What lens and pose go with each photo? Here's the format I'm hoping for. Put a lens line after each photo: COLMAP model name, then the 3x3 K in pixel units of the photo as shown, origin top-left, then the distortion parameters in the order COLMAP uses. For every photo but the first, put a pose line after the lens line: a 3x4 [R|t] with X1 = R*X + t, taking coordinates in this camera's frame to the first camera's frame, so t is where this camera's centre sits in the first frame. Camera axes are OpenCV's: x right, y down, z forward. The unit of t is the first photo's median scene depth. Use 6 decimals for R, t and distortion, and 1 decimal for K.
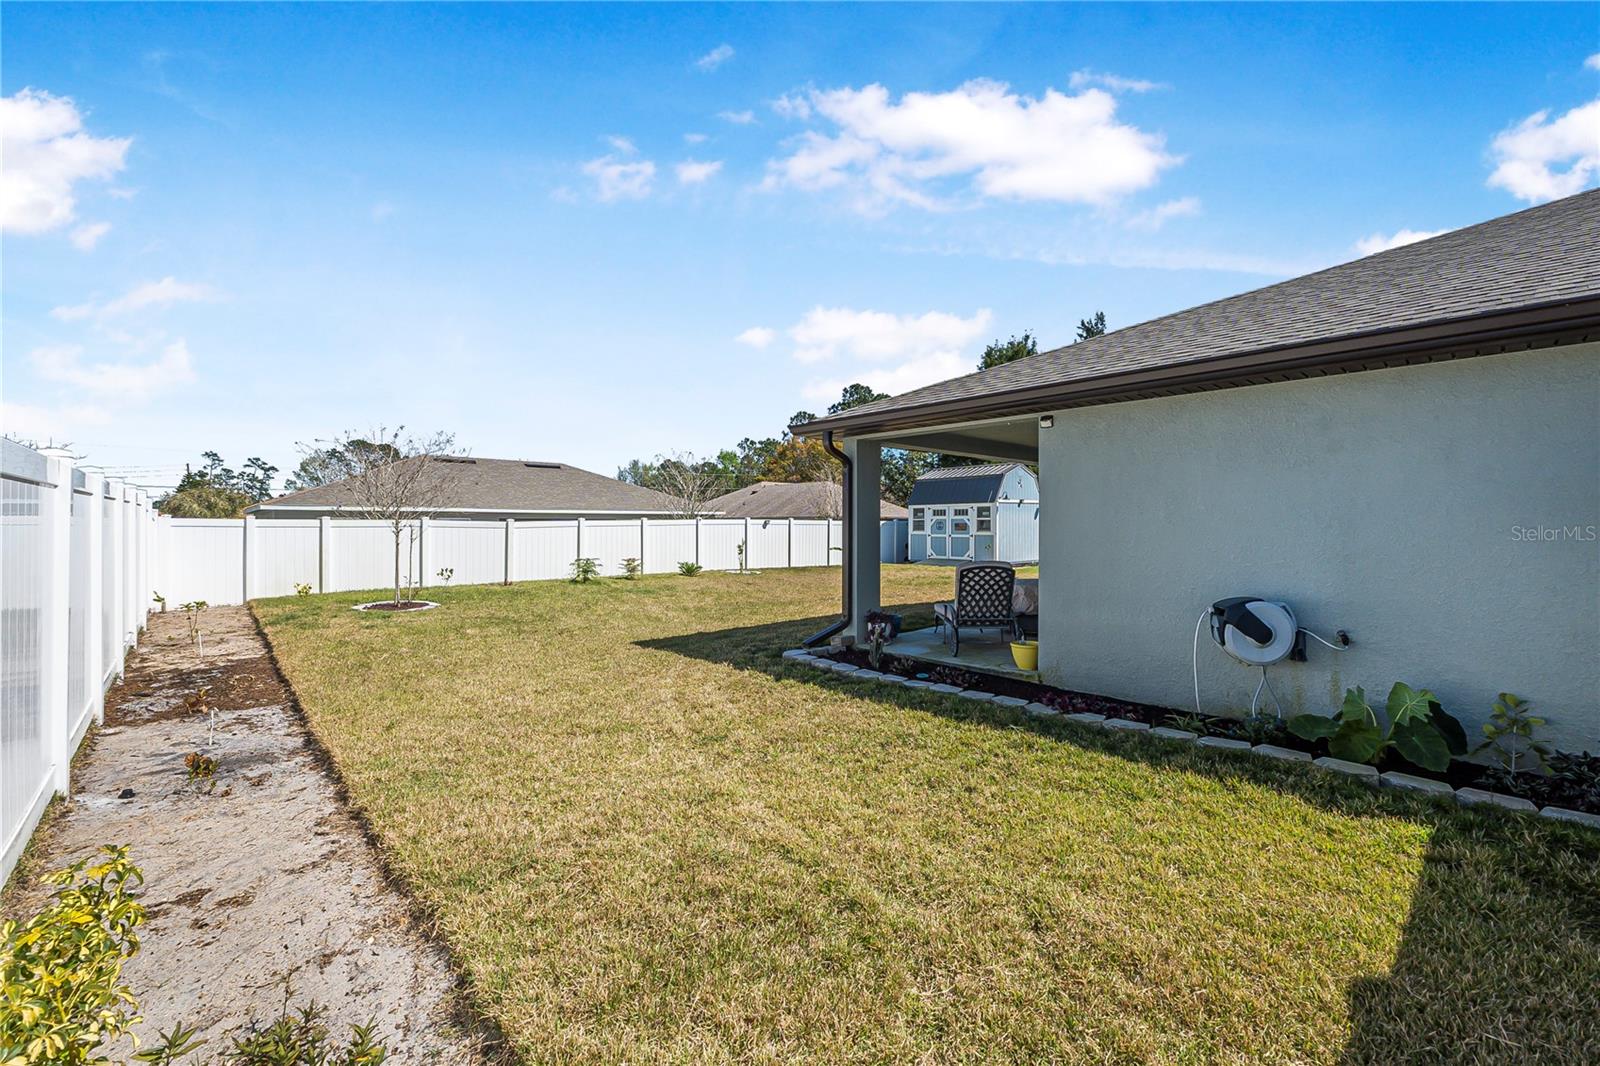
lens RADIAL K [[664.5, 0, 803.0], [0, 664.5, 525.6], [0, 0, 1]] dist [-0.012464, 0.001783]
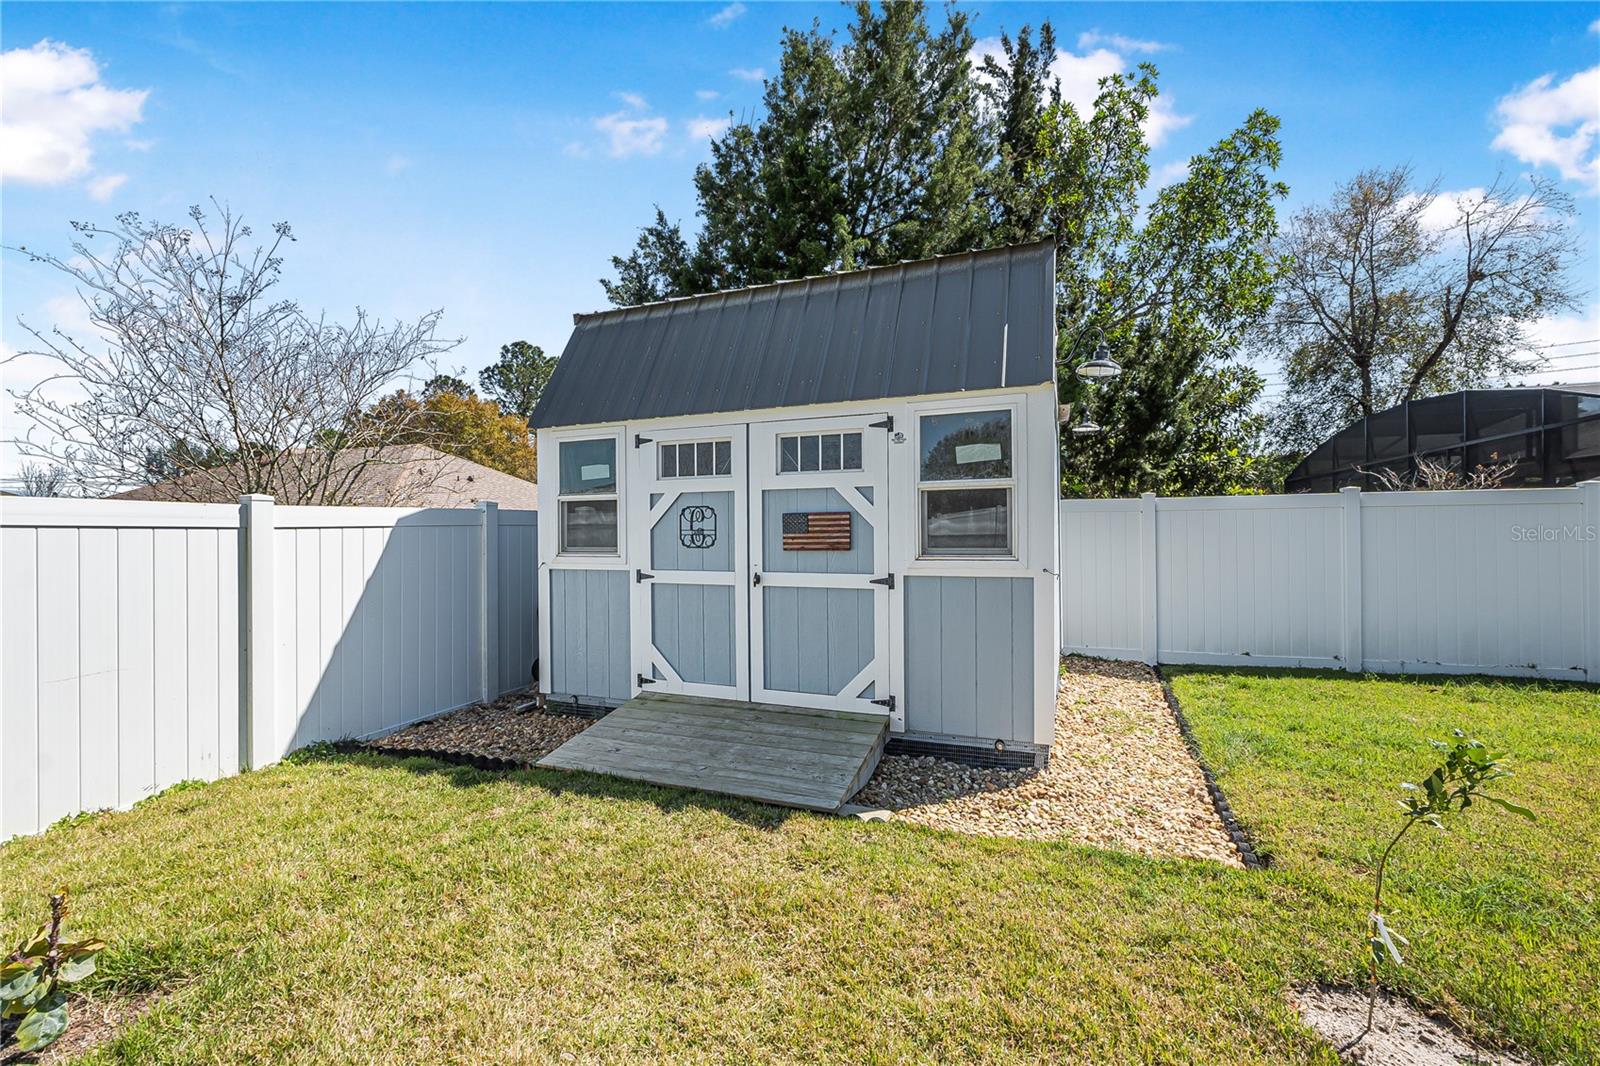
lens RADIAL K [[664.5, 0, 798.1], [0, 664.5, 525.2], [0, 0, 1]] dist [-0.012464, 0.001783]
pose [[0.900371, -0.004658, 0.435098, 0.147741], [0.008170, 0.999947, -0.006203, 0.001204], [-0.435046, 0.009140, 0.900362, 0.811637]]
